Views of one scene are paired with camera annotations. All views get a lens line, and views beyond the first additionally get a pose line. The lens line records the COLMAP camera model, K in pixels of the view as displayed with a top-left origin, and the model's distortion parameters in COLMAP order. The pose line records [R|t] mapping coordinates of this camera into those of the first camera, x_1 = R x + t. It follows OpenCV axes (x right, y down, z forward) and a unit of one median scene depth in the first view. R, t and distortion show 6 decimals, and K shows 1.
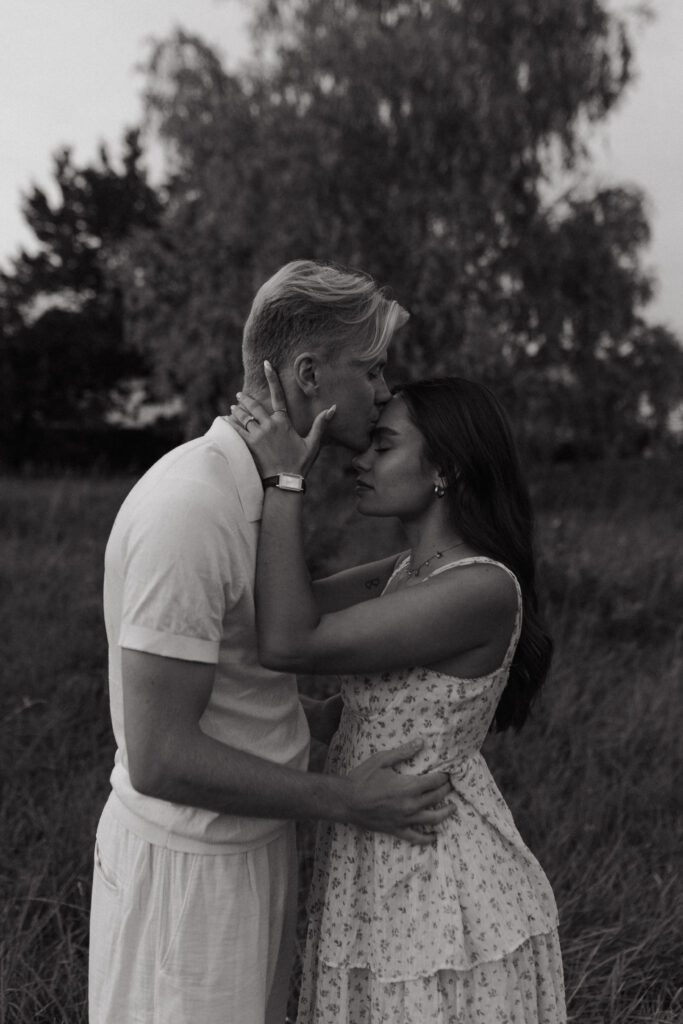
lens RADIAL K [[1020.9, 0, 340.1], [0, 1020.9, 458.6], [0, 0, 1]] dist [-0.000778, 0.009961]
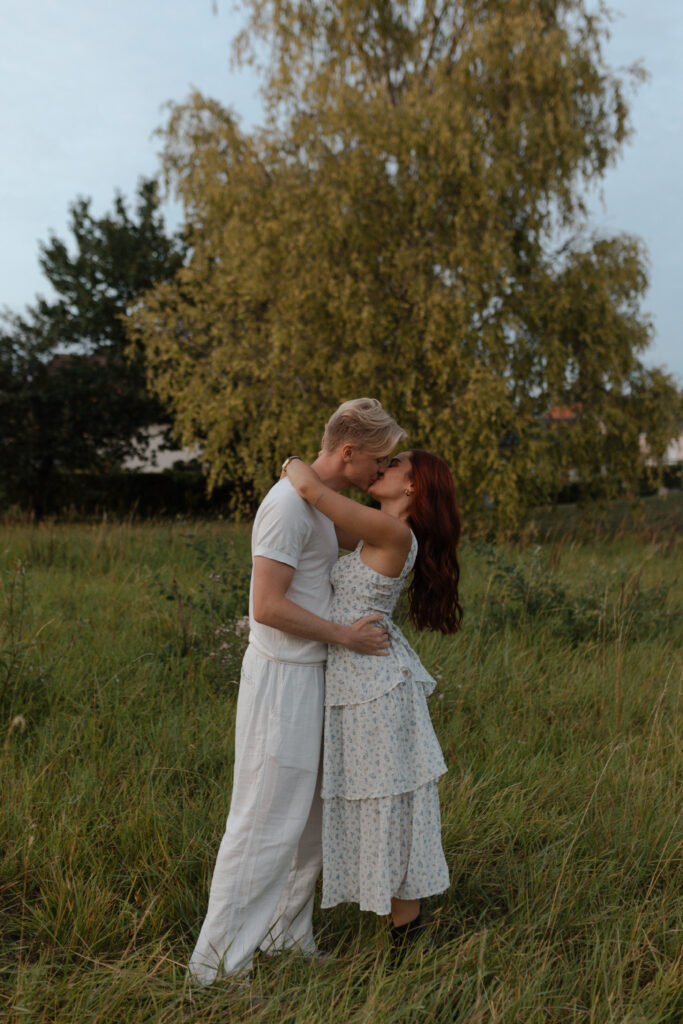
lens RADIAL K [[1081.6, 0, 341.5], [0, 1081.6, 512.0], [0, 0, 1]] dist [0.004229, -0.009975]
pose [[0.999841, -0.012378, -0.012843, 0.001406], [0.012501, 0.999877, 0.009486, 0.002229], [0.012724, -0.009645, 0.999873, -0.128196]]
